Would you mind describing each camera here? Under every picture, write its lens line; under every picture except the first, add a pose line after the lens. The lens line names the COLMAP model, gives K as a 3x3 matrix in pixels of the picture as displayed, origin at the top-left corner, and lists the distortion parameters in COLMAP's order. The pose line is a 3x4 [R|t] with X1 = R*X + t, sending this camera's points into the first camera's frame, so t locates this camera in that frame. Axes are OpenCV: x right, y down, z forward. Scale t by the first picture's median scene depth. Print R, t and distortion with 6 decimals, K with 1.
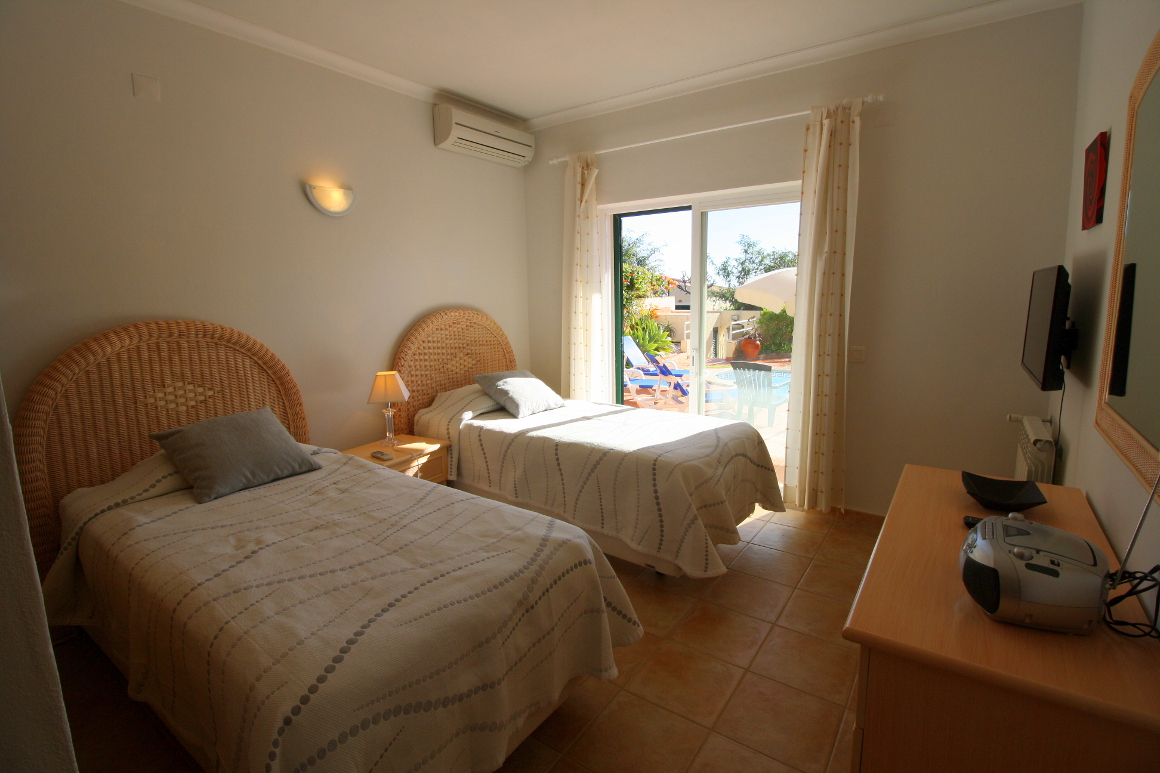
lens RADIAL K [[536.5, 0, 589.9], [0, 536.5, 378.2], [0, 0, 1]] dist [0.001946, -0.013083]
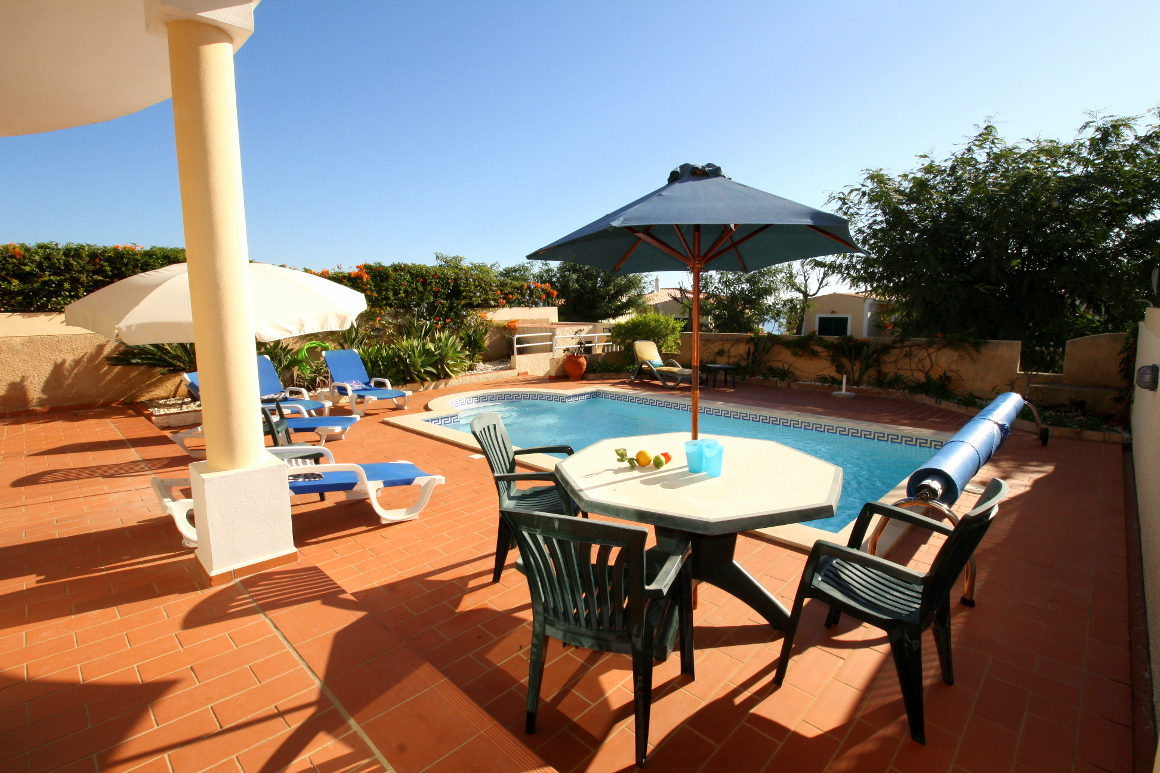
lens RADIAL K [[536.5, 0, 589.9], [0, 536.5, 378.2], [0, 0, 1]] dist [0.001946, -0.013083]
pose [[0.989294, 0.029455, -0.142930, 1.852192], [-0.032736, 0.999250, -0.020659, -0.078079], [0.142214, 0.025117, 0.989517, 0.588375]]
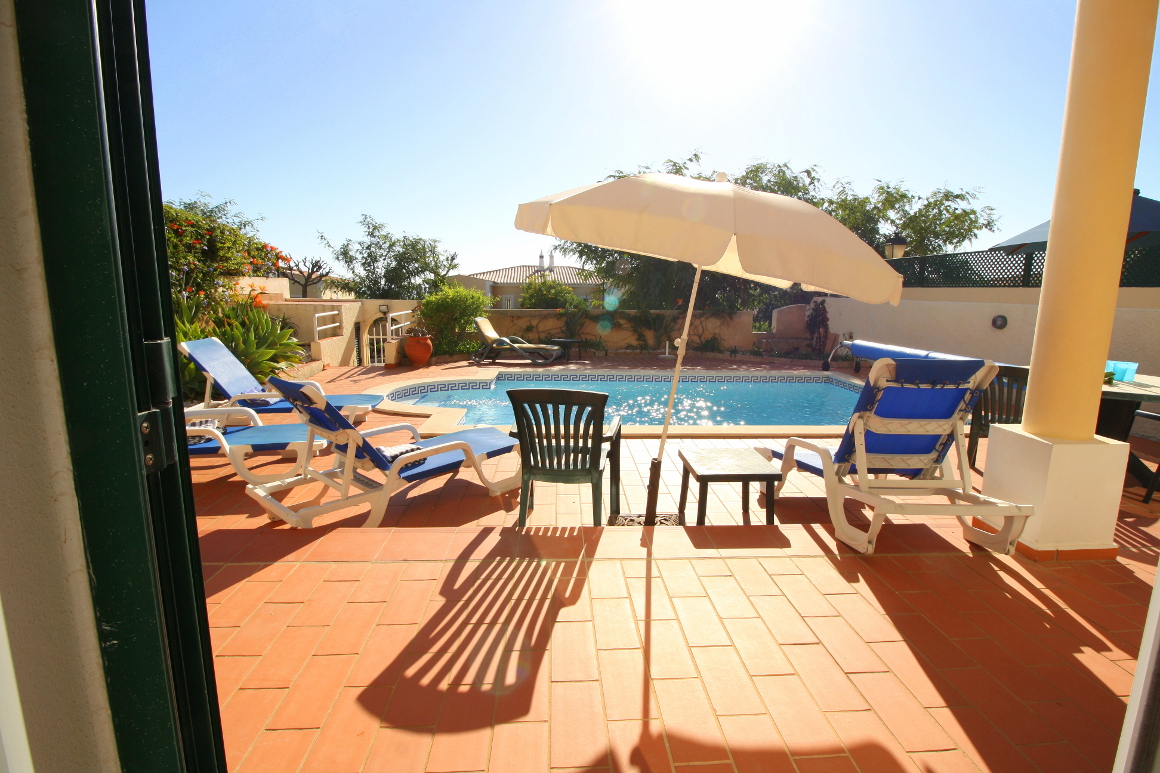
lens RADIAL K [[536.5, 0, 589.9], [0, 536.5, 378.2], [0, 0, 1]] dist [0.001946, -0.013083]
pose [[0.774158, -0.072779, 0.628794, 0.084069], [0.069825, 0.997125, 0.029443, -0.093972], [-0.629129, 0.021112, 0.777014, 1.201447]]
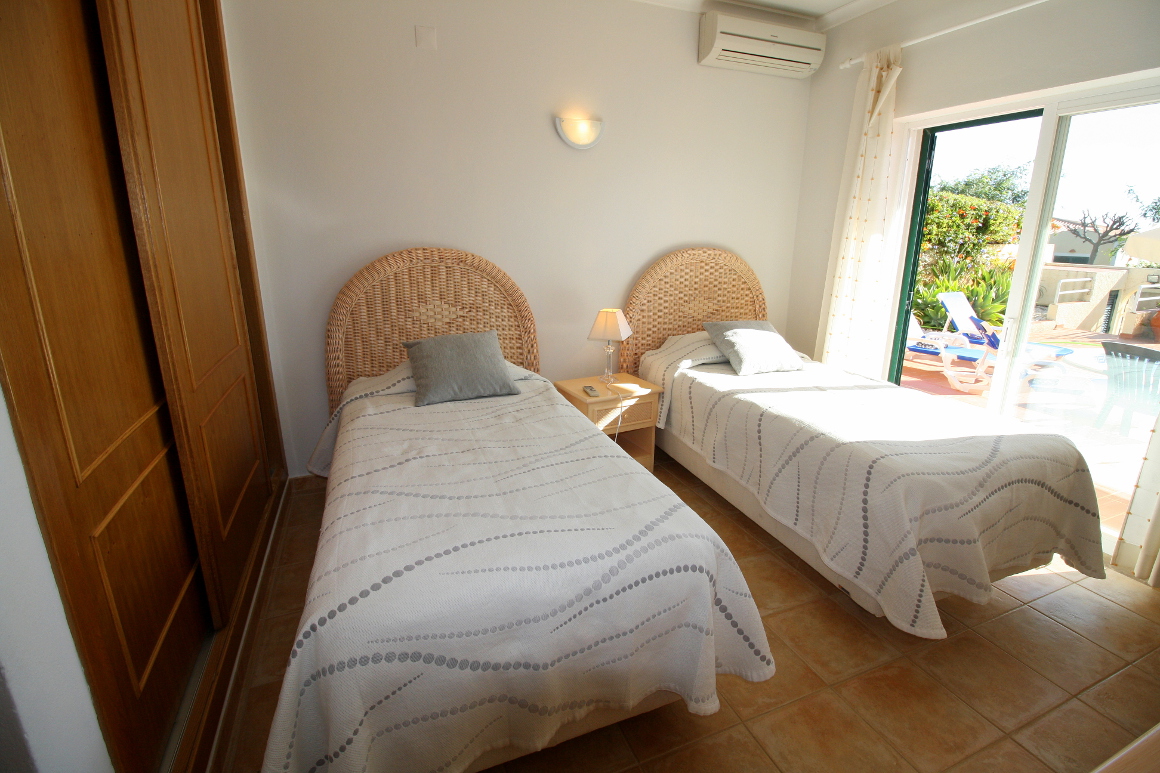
lens RADIAL K [[534.5, 0, 597.7], [0, 534.5, 374.6], [0, 0, 1]] dist [0.001436, -0.014365]
pose [[0.846390, 0.158595, -0.508402, 0.122854], [-0.105017, 0.985588, 0.132619, -0.020455], [0.522107, -0.058857, 0.850846, 0.132672]]
